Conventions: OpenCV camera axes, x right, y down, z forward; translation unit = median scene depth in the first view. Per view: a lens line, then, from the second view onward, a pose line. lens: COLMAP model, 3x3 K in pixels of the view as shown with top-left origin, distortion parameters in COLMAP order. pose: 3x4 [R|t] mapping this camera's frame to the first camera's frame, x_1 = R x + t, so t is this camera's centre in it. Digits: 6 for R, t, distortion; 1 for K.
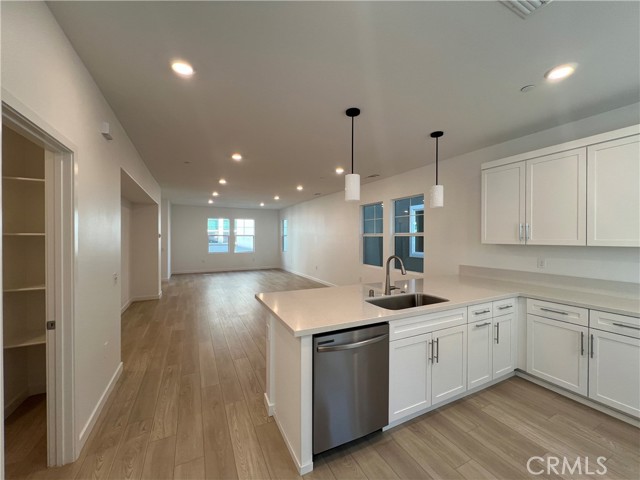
lens RADIAL K [[257.2, 0, 321.6], [0, 257.2, 238.8], [0, 0, 1]] dist [-0.001807, 0.000220]
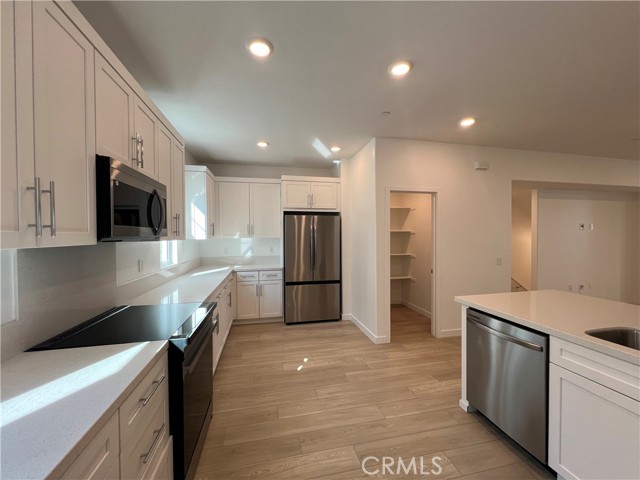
lens RADIAL K [[257.2, 0, 322.7], [0, 257.2, 238.5], [0, 0, 1]] dist [-0.001807, 0.000220]
pose [[-0.244001, 0.015454, -0.969652, 0.872314], [-0.000251, 0.999872, 0.015999, 0.013266], [0.969775, 0.004147, -0.243966, 0.391037]]
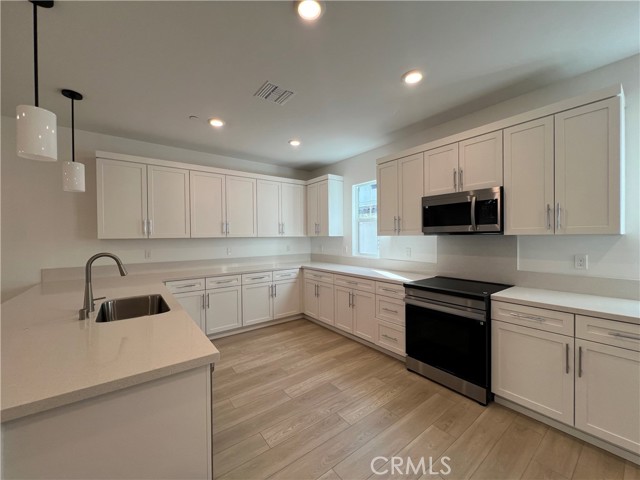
lens RADIAL K [[257.2, 0, 321.3], [0, 257.2, 238.4], [0, 0, 1]] dist [-0.001807, 0.000220]
pose [[-0.191591, -0.006574, 0.981453, -0.533479], [0.015809, 0.999827, 0.009783, 0.026250], [-0.981347, 0.017390, -0.191454, 0.523763]]
